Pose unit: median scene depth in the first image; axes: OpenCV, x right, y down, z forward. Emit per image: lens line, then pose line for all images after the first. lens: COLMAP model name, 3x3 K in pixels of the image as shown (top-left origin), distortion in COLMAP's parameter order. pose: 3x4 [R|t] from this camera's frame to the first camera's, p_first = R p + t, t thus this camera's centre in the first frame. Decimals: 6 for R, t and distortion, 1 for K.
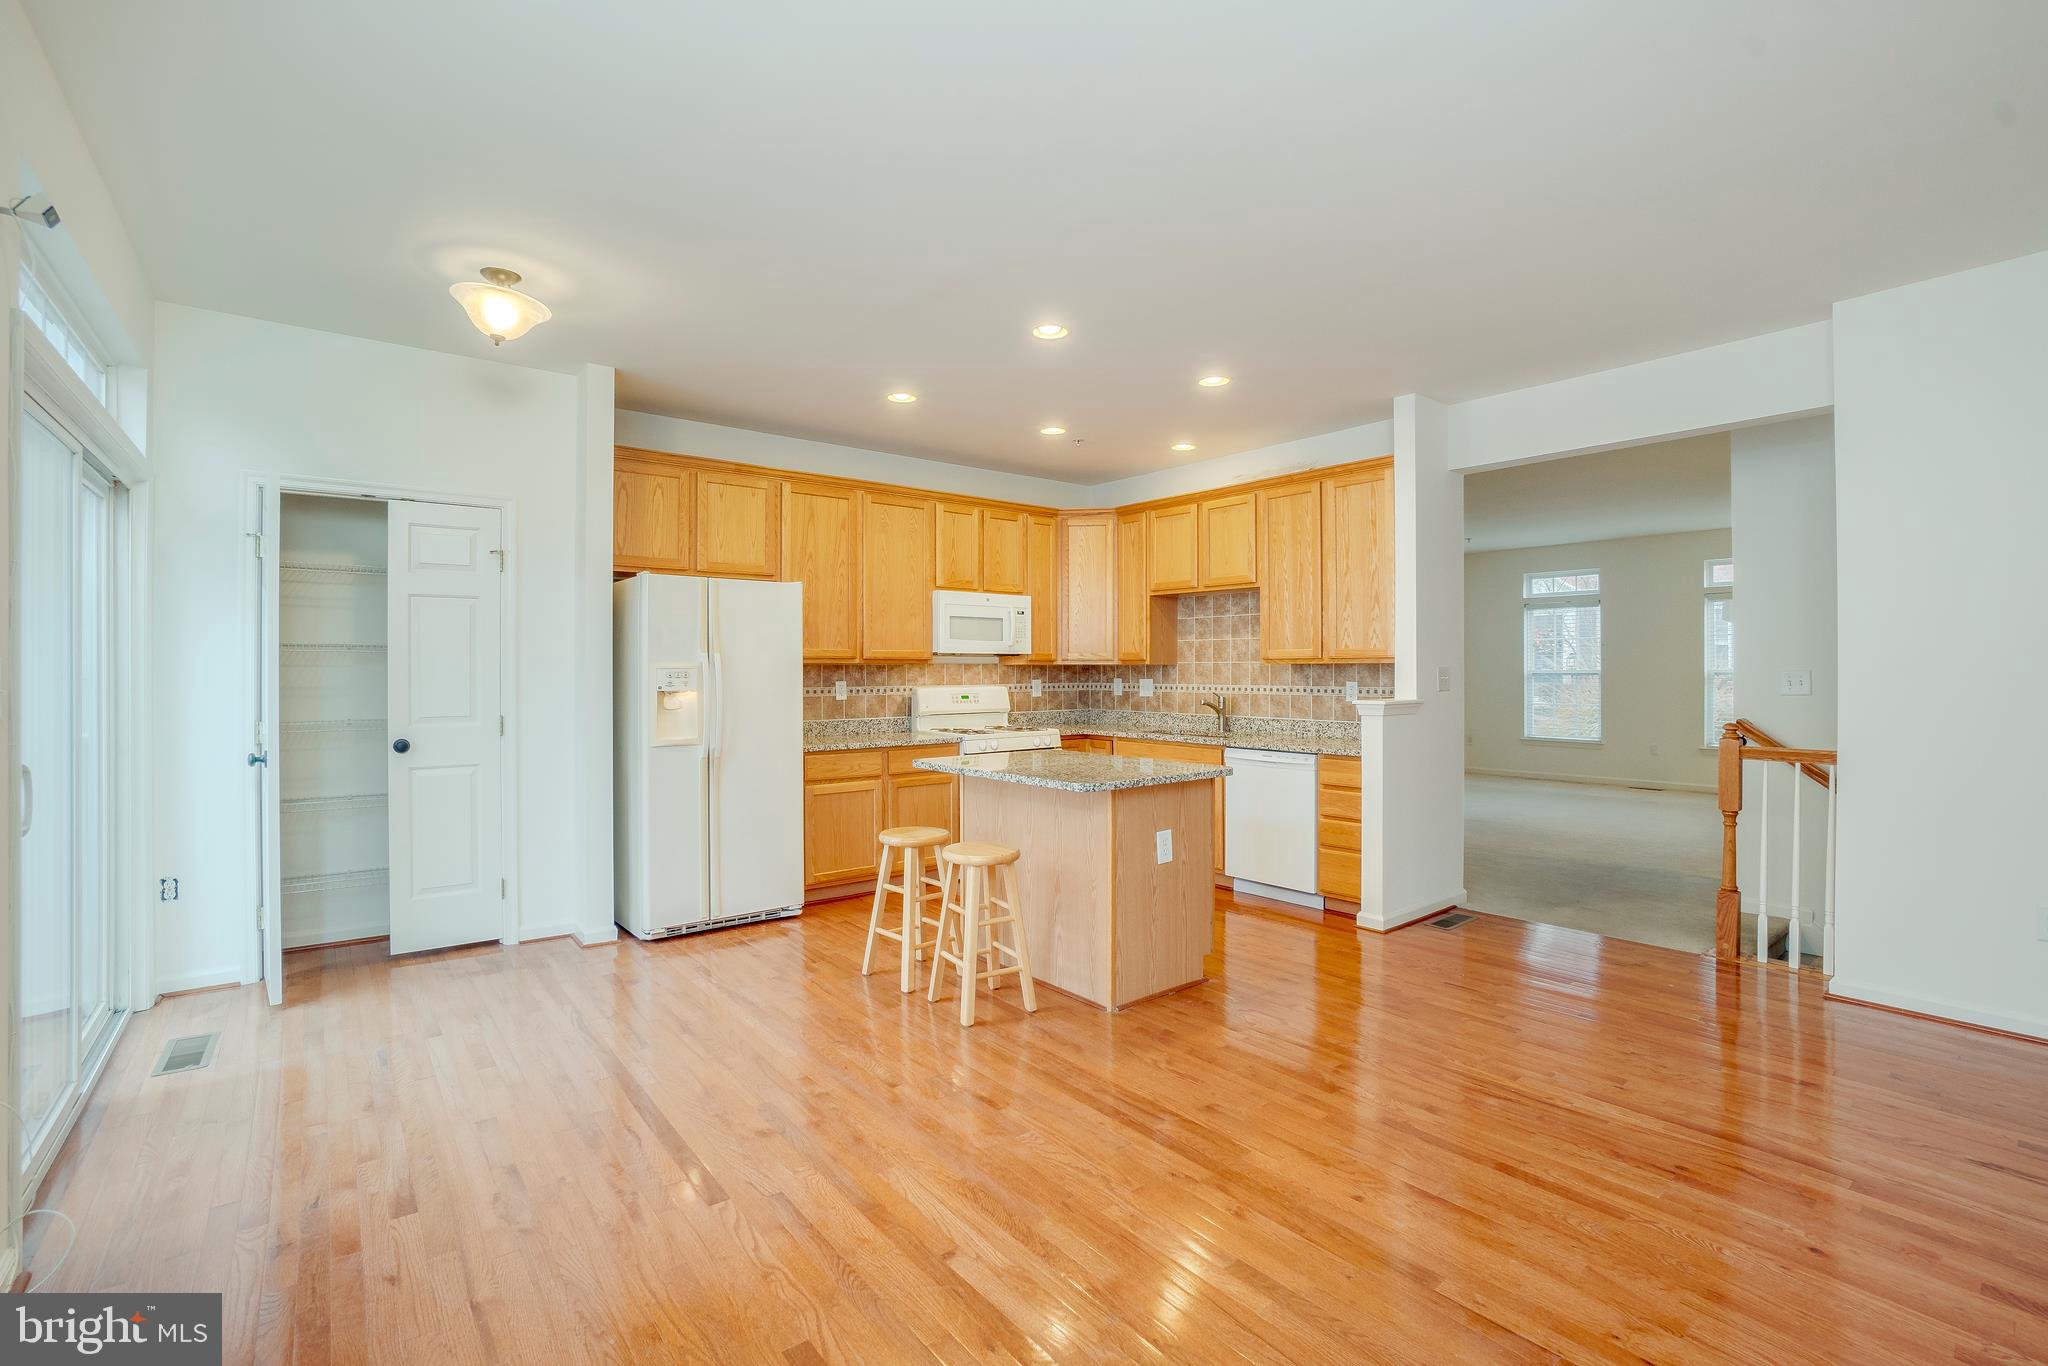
lens RADIAL K [[918.7, 0, 1008.3], [0, 918.7, 673.4], [0, 0, 1]] dist [-0.050679, 0.015147]
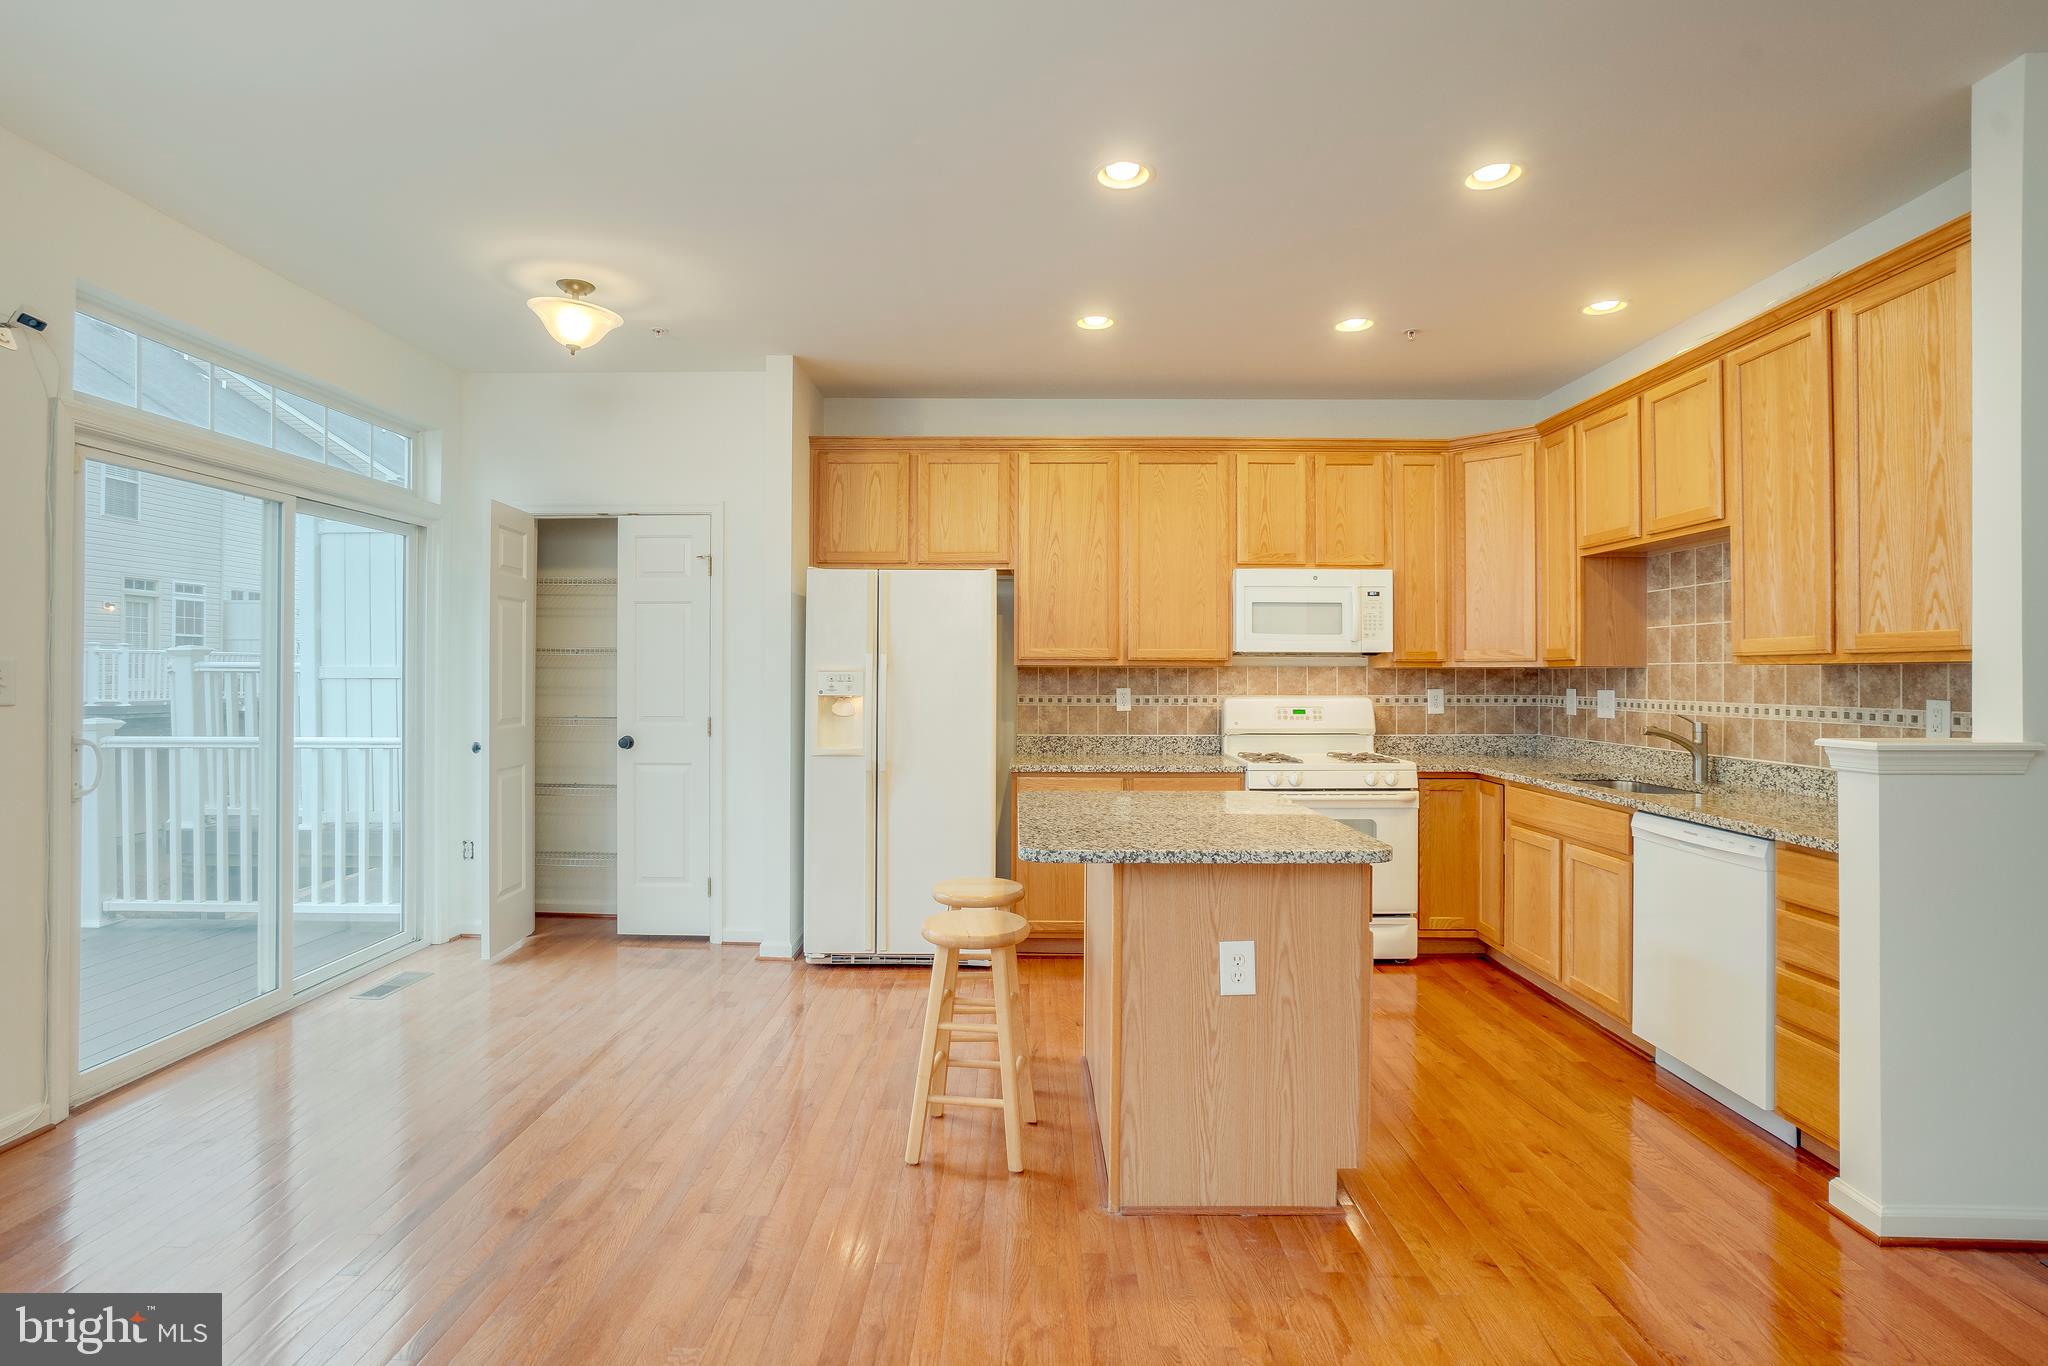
lens RADIAL K [[989.2, 0, 1004.7], [0, 989.2, 671.6], [0, 0, 1]] dist [-0.051418, 0.023862]
pose [[0.773712, 0.001137, -0.633536, 0.289875], [-0.006343, 0.999962, -0.005952, -0.000170], [0.633506, 0.008624, 0.773690, 0.254941]]
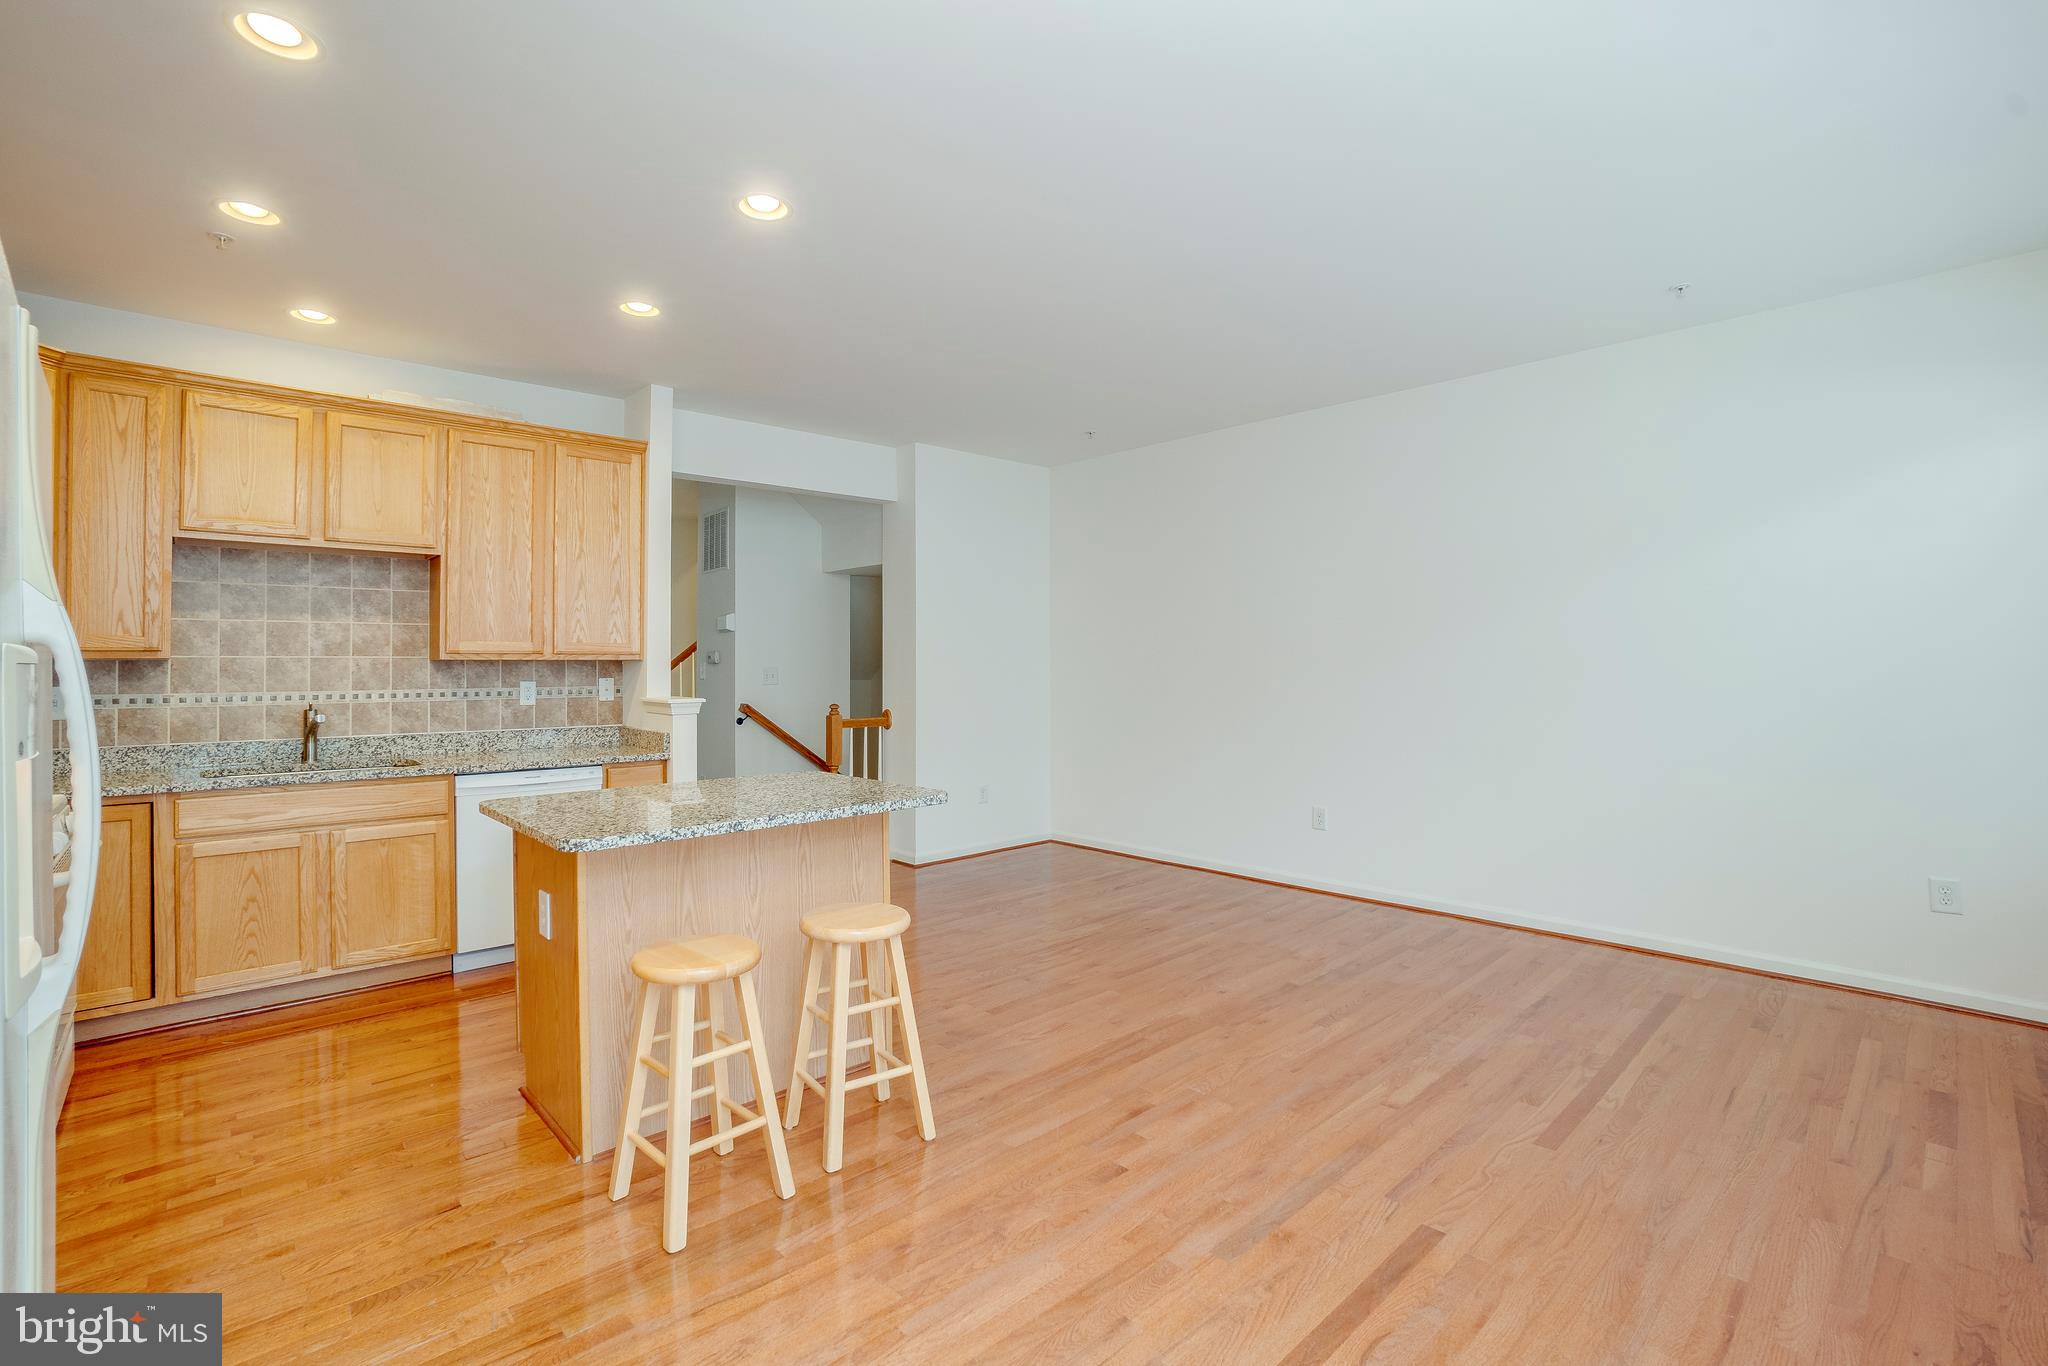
lens RADIAL K [[918.4, 0, 1021.2], [0, 918.4, 653.5], [0, 0, 1]] dist [-0.063653, 0.023723]
pose [[-0.087408, 0.013868, 0.996076, -0.457762], [0.009183, 0.999872, -0.013115, -0.001525], [-0.996130, 0.008000, -0.087524, 0.566714]]
